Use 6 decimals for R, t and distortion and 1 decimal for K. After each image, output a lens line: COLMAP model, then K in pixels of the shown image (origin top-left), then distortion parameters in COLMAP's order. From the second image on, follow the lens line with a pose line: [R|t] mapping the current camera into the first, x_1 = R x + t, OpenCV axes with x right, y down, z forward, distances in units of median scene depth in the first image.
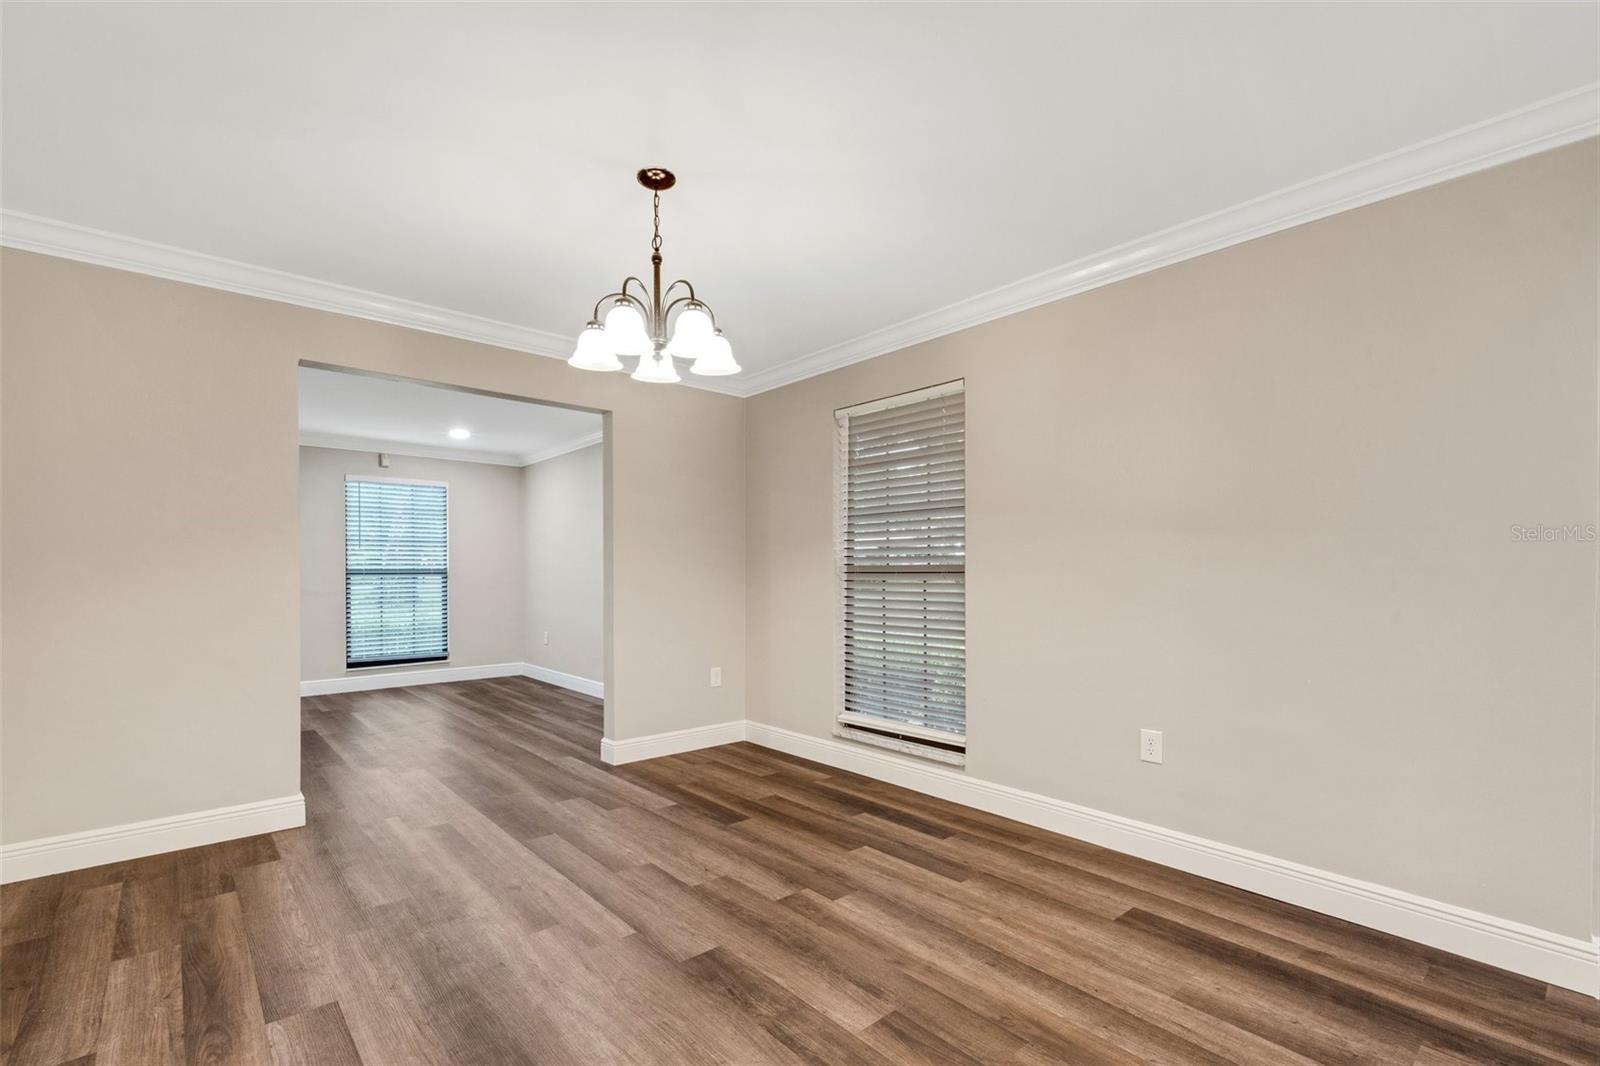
lens RADIAL K [[705.7, 0, 801.3], [0, 705.7, 573.7], [0, 0, 1]] dist [0.013381, -0.000682]
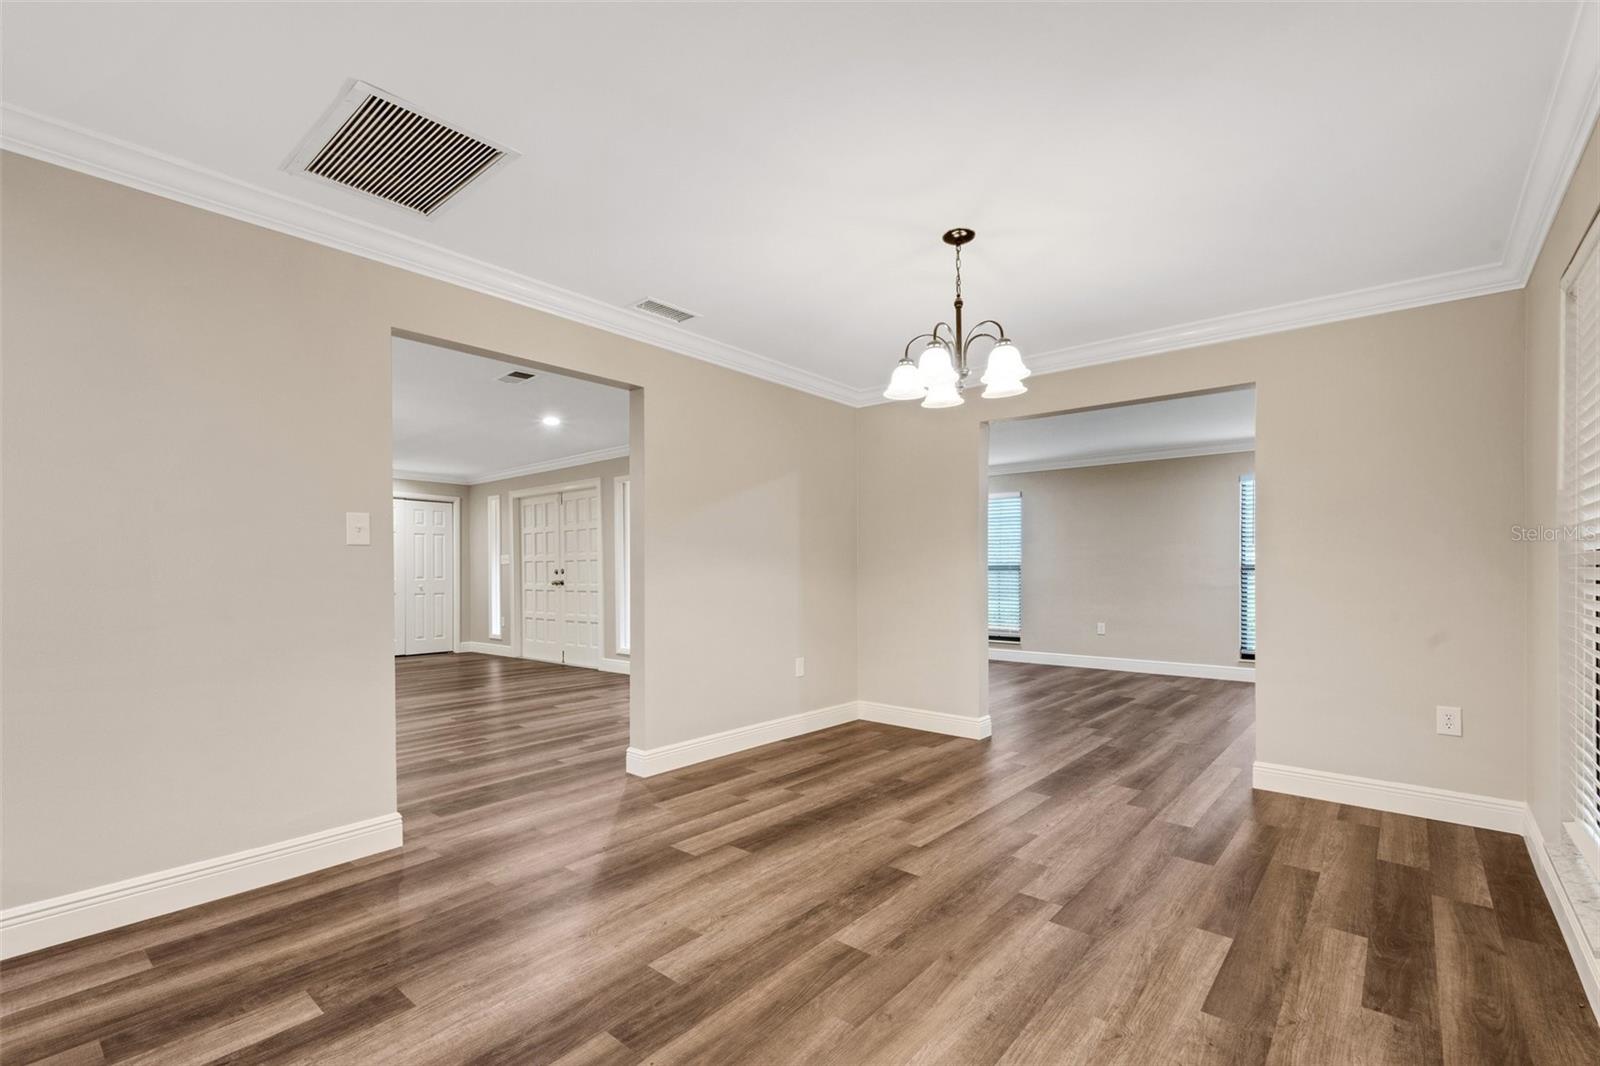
lens RADIAL K [[712.7, 0, 789.1], [0, 712.7, 572.0], [0, 0, 1]] dist [0.017482, -0.000939]
pose [[0.139617, 0.003547, -0.990199, 0.794457], [-0.001083, 0.999994, 0.003430, 0.003426], [0.990205, 0.000593, 0.139620, 0.459005]]
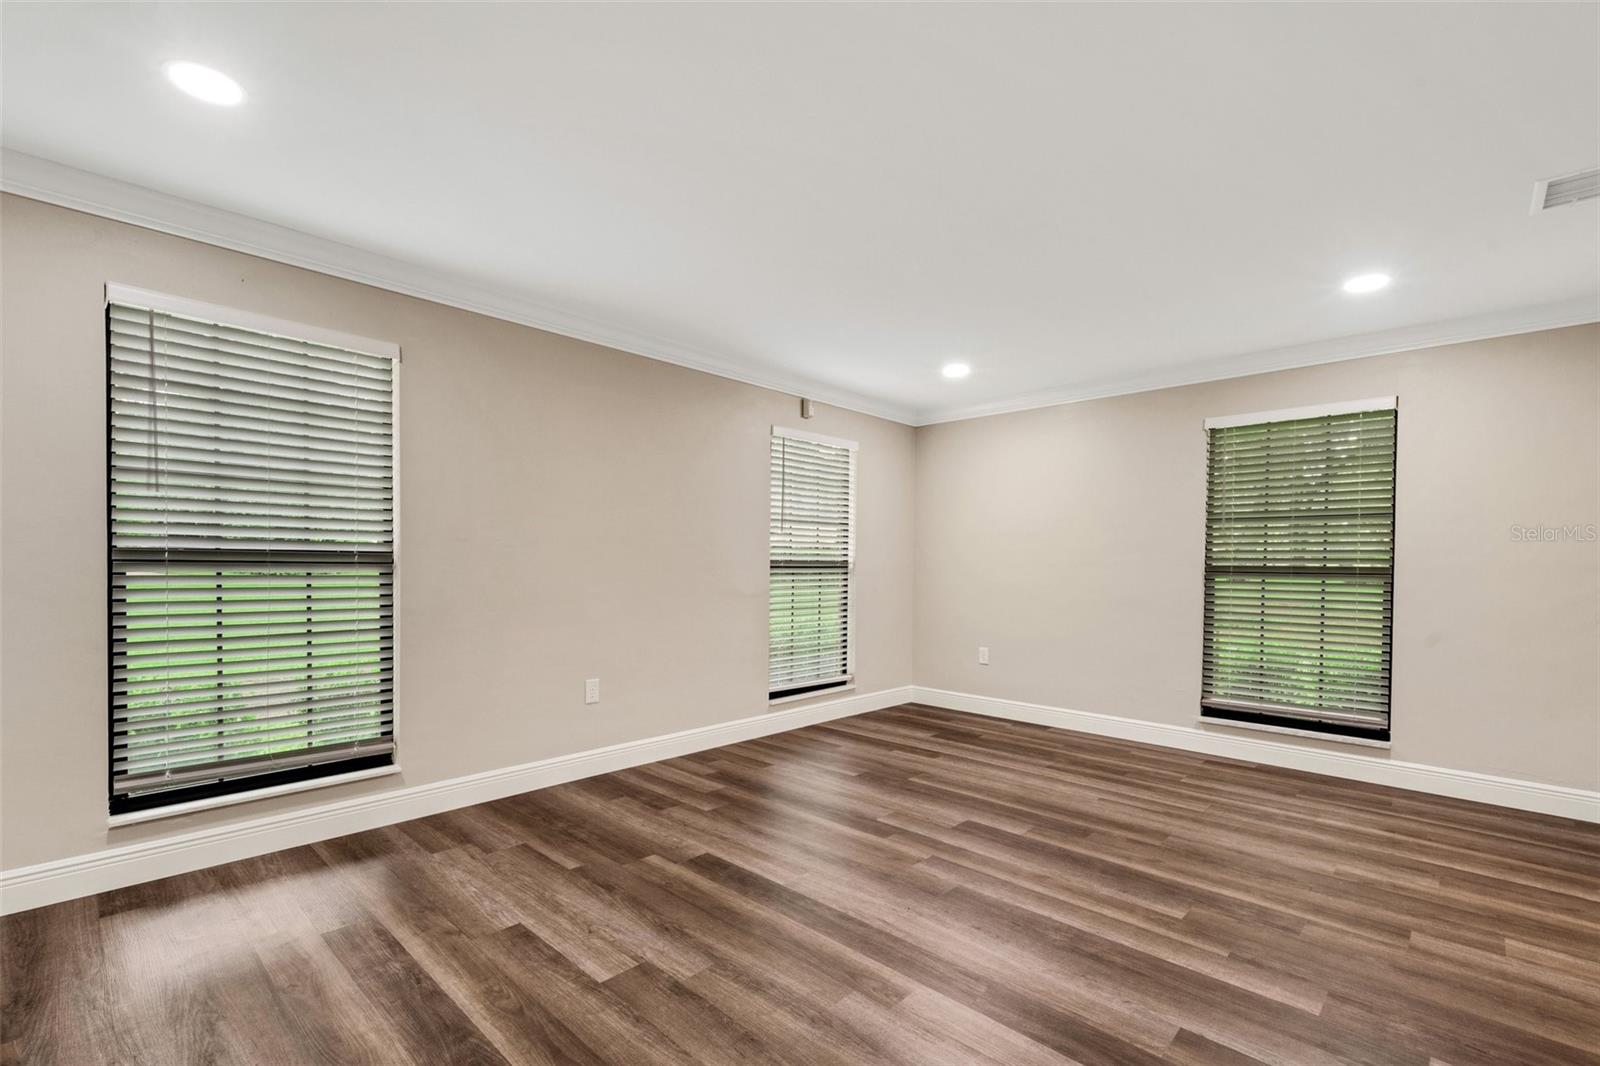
lens RADIAL K [[712.7, 0, 789.1], [0, 712.7, 572.0], [0, 0, 1]] dist [0.017482, -0.000939]
pose [[0.996095, 0.009306, 0.087802, -1.650807], [-0.010065, 0.999916, 0.008205, -0.004939], [-0.087718, -0.009057, 0.996104, 0.718417]]
